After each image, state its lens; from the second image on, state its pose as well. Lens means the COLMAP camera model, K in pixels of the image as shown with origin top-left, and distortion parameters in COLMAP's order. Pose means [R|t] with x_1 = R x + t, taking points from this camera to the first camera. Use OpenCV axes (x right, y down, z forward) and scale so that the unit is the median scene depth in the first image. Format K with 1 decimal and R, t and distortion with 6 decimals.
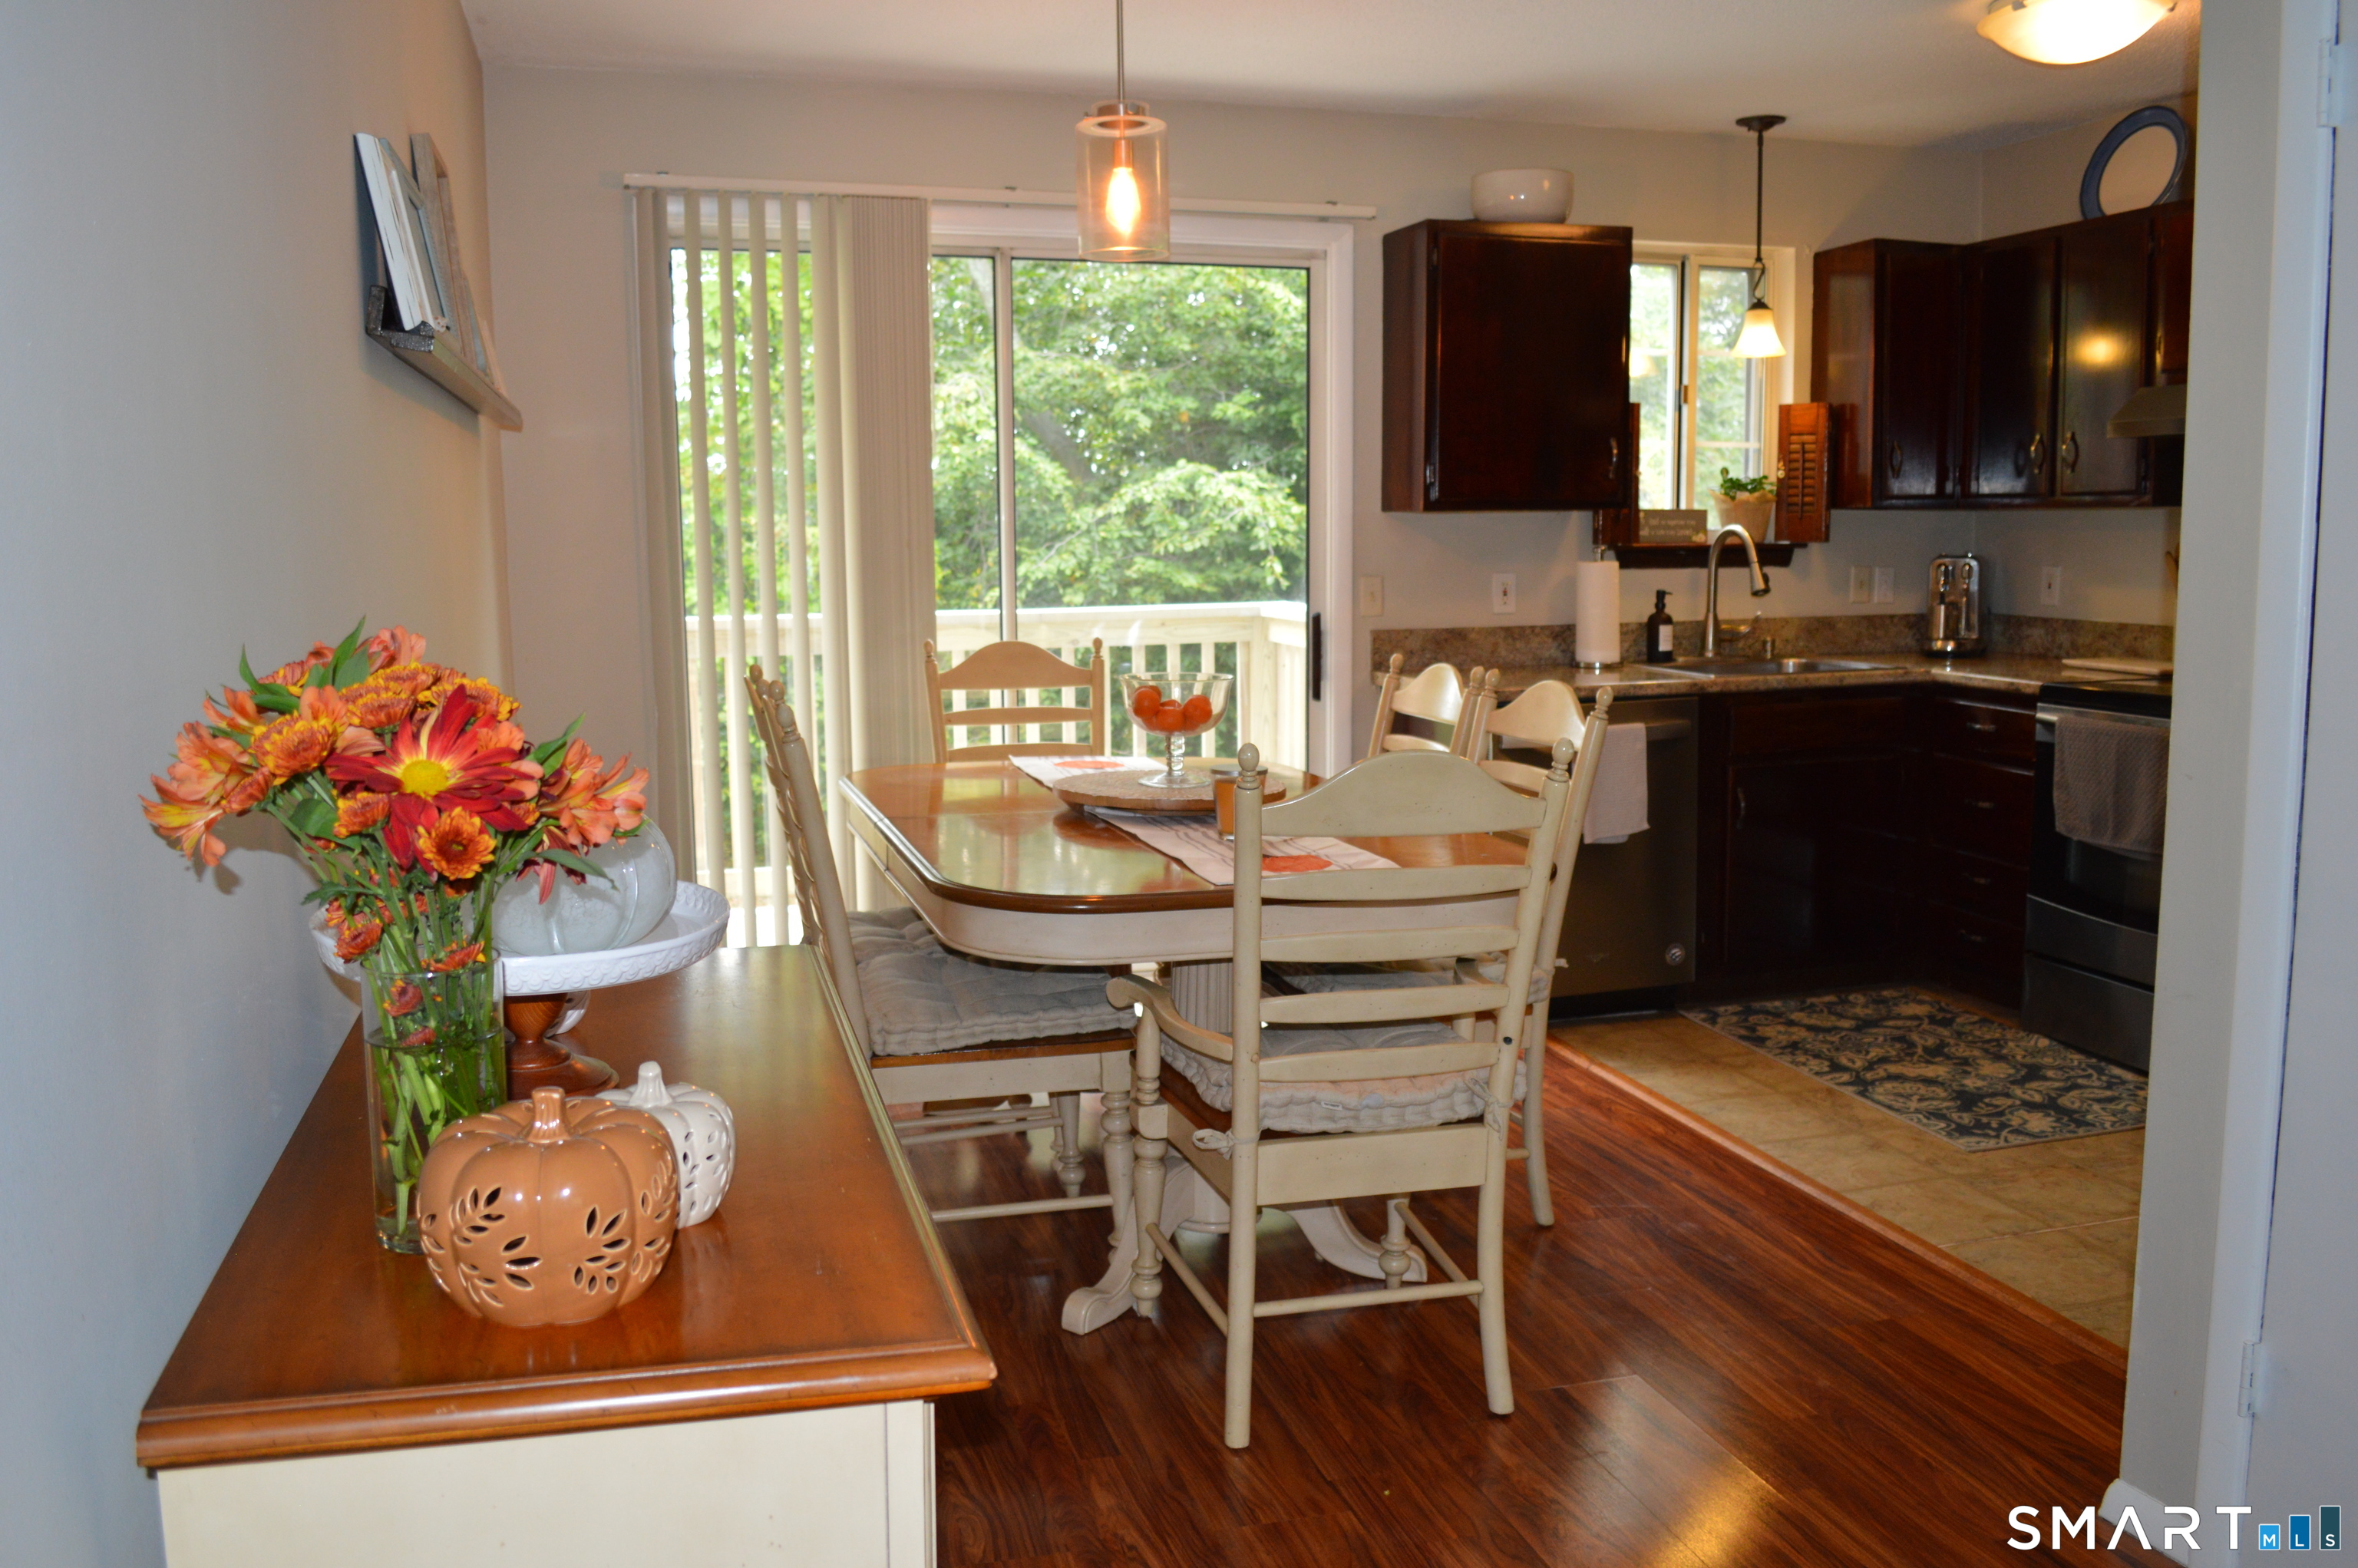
lens RADIAL K [[1874.3, 0, 1179.6], [0, 1874.3, 781.8], [0, 0, 1]] dist [-0.079832, 0.010828]
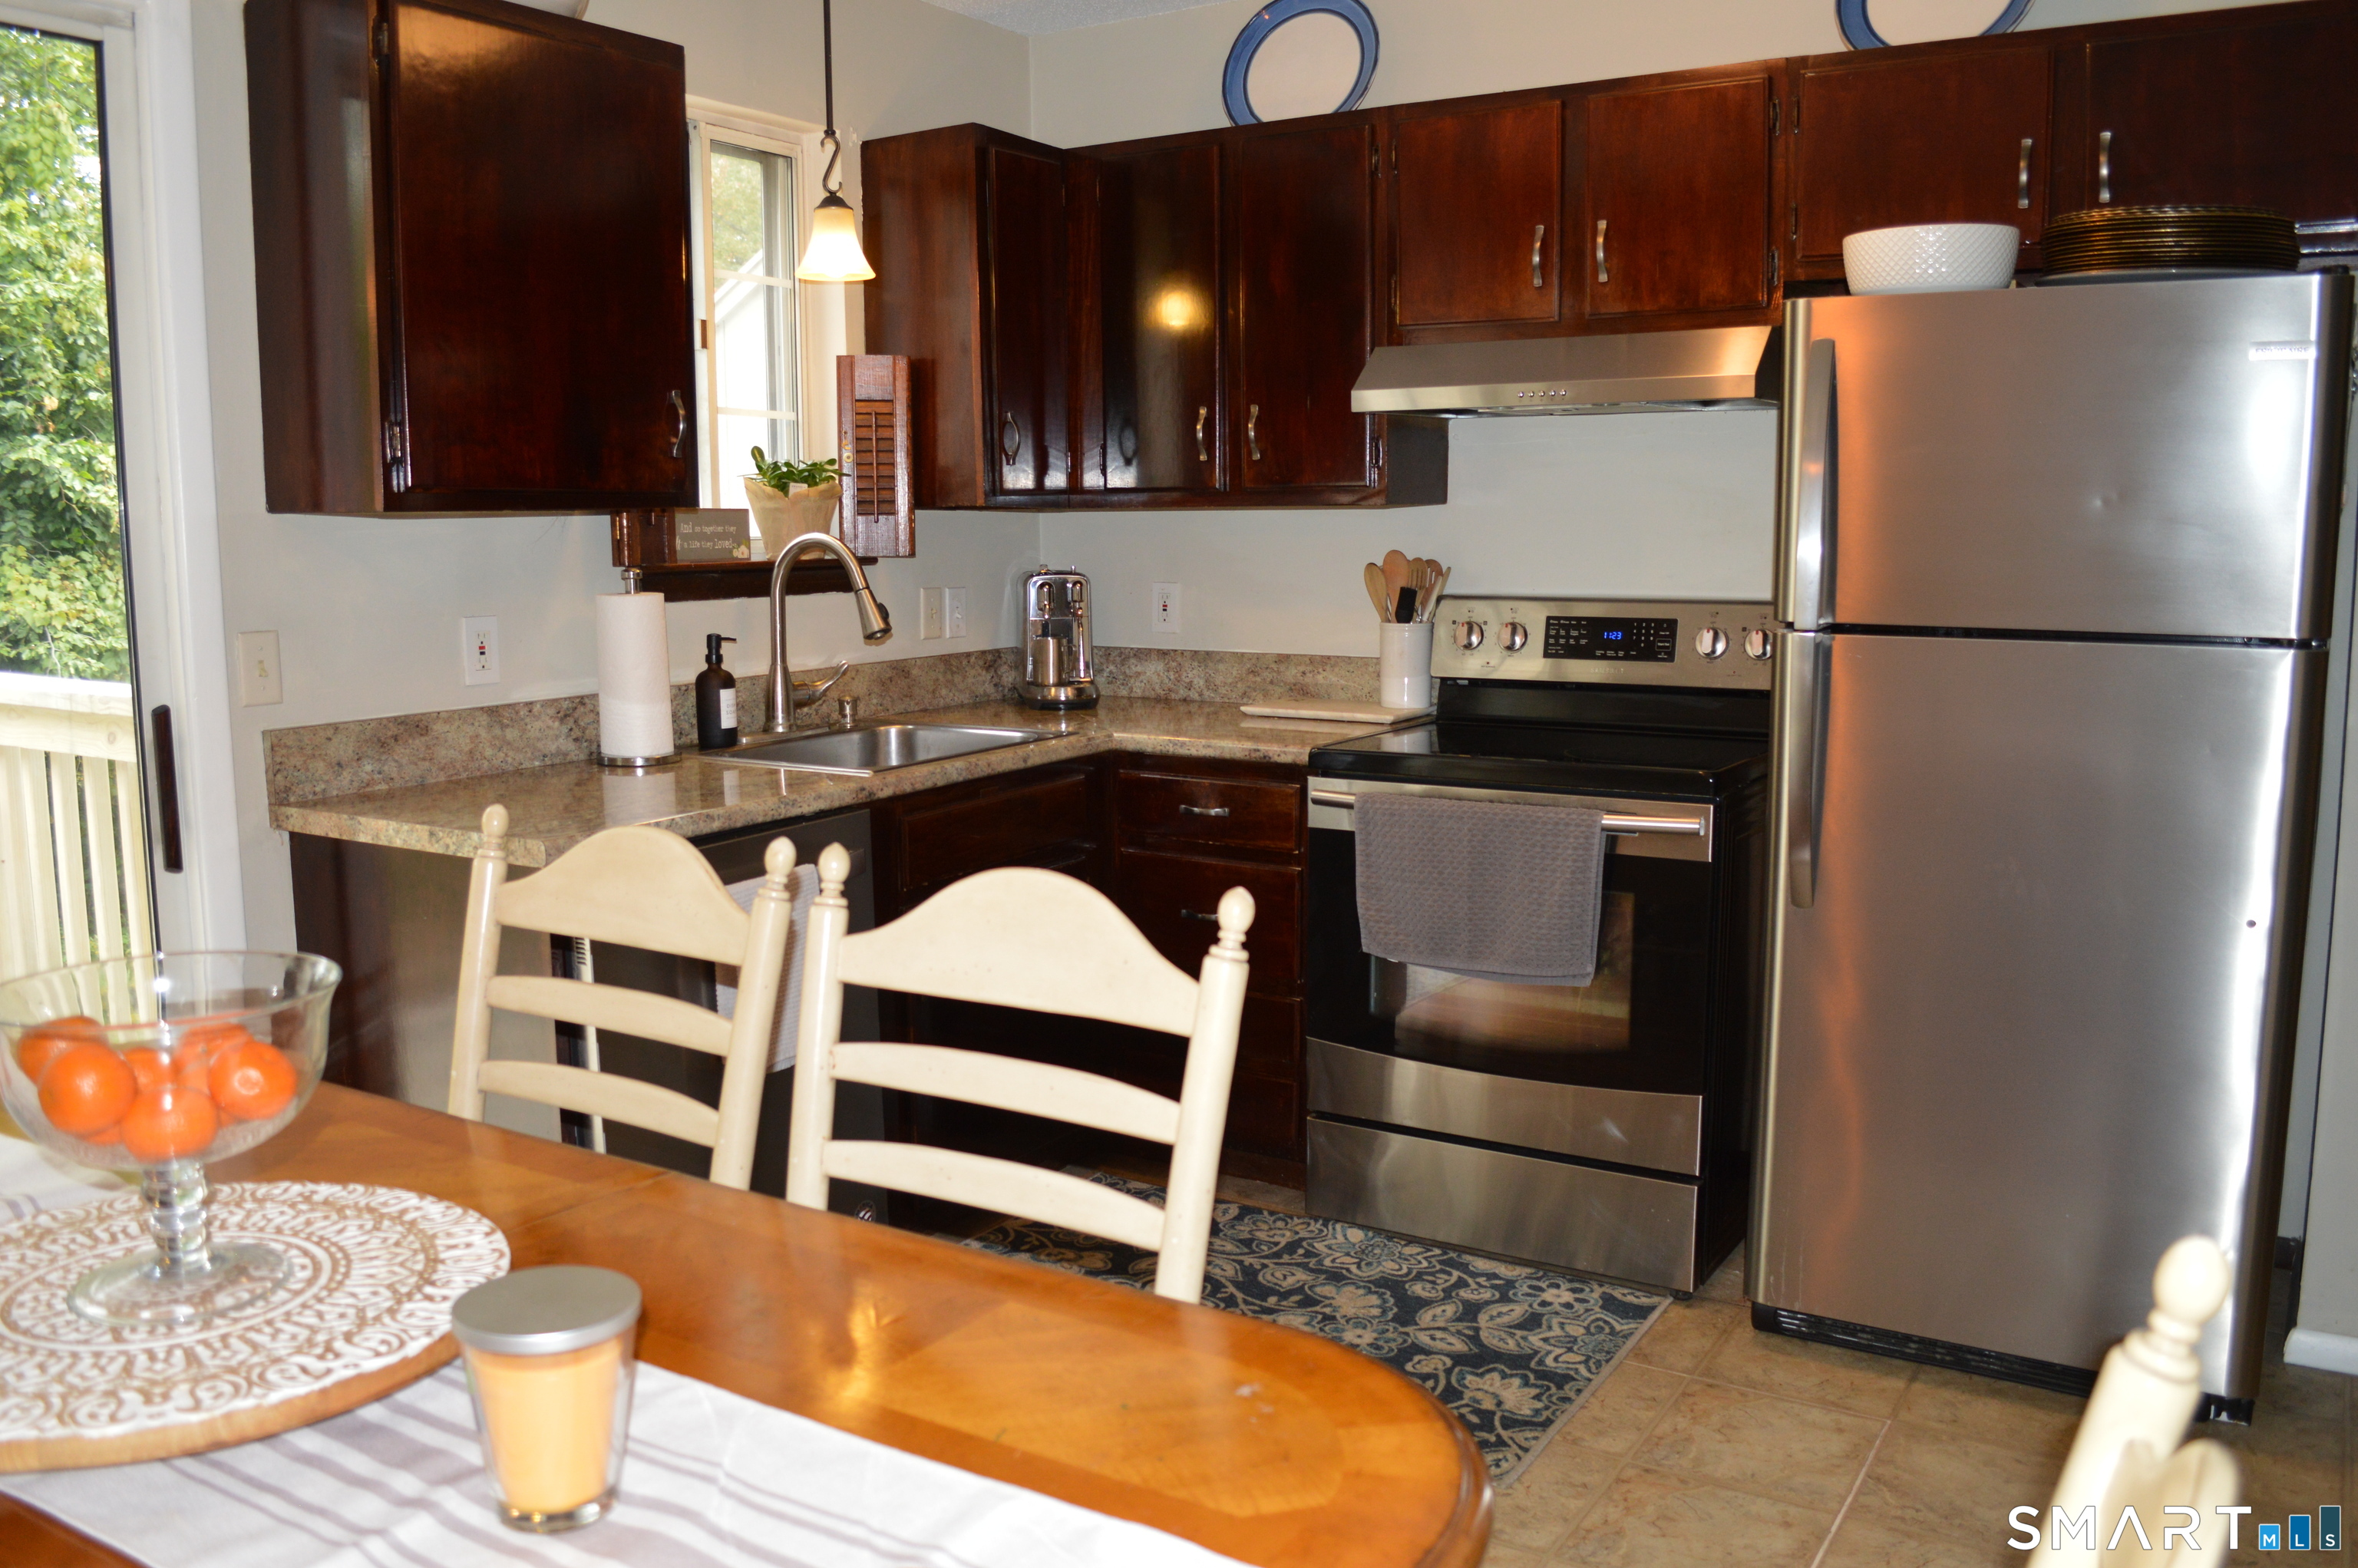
lens RADIAL K [[1874.3, 0, 1172.7], [0, 1874.3, 782.3], [0, 0, 1]] dist [-0.079832, 0.010828]
pose [[0.744886, -0.085413, 0.661702, -0.053897], [0.086399, 0.995770, 0.031274, -0.058522], [-0.661574, 0.033875, 0.749114, 0.415424]]
